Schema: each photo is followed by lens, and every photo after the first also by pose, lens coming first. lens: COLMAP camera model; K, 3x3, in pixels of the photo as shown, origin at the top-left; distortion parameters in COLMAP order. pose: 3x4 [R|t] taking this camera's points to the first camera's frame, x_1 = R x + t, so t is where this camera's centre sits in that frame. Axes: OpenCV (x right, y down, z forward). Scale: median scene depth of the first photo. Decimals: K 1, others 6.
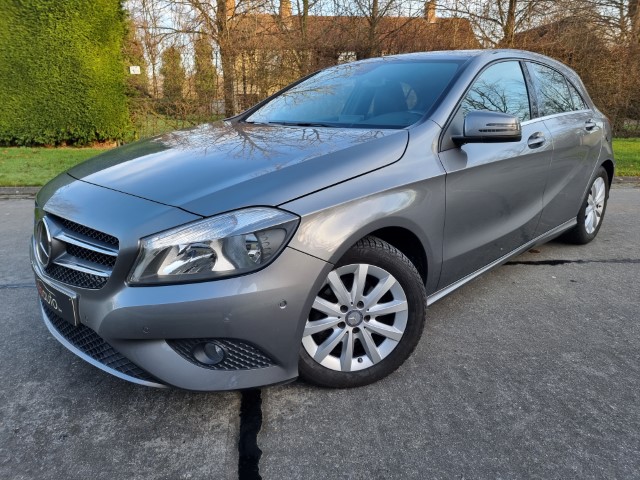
lens RADIAL K [[452.5, 0, 317.8], [0, 452.5, 235.5], [0, 0, 1]] dist [0.067508, -0.074169]
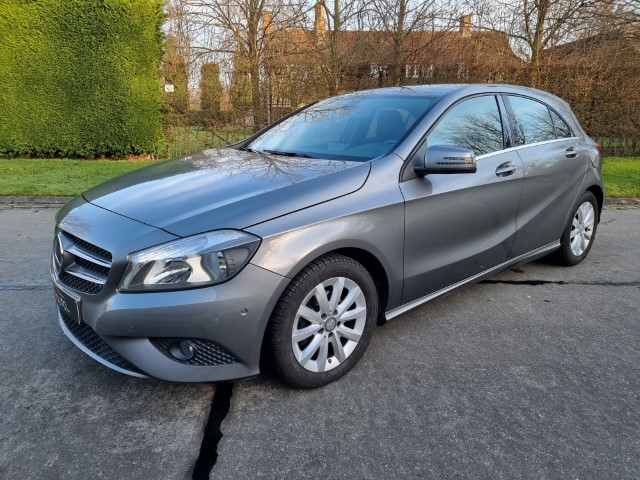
lens RADIAL K [[452.5, 0, 317.8], [0, 452.5, 235.5], [0, 0, 1]] dist [0.067508, -0.074169]
pose [[0.997136, 0.024692, -0.071478, 0.170232], [-0.026325, 0.999412, -0.021989, -0.023825], [0.070893, 0.023808, 0.997200, -0.159046]]
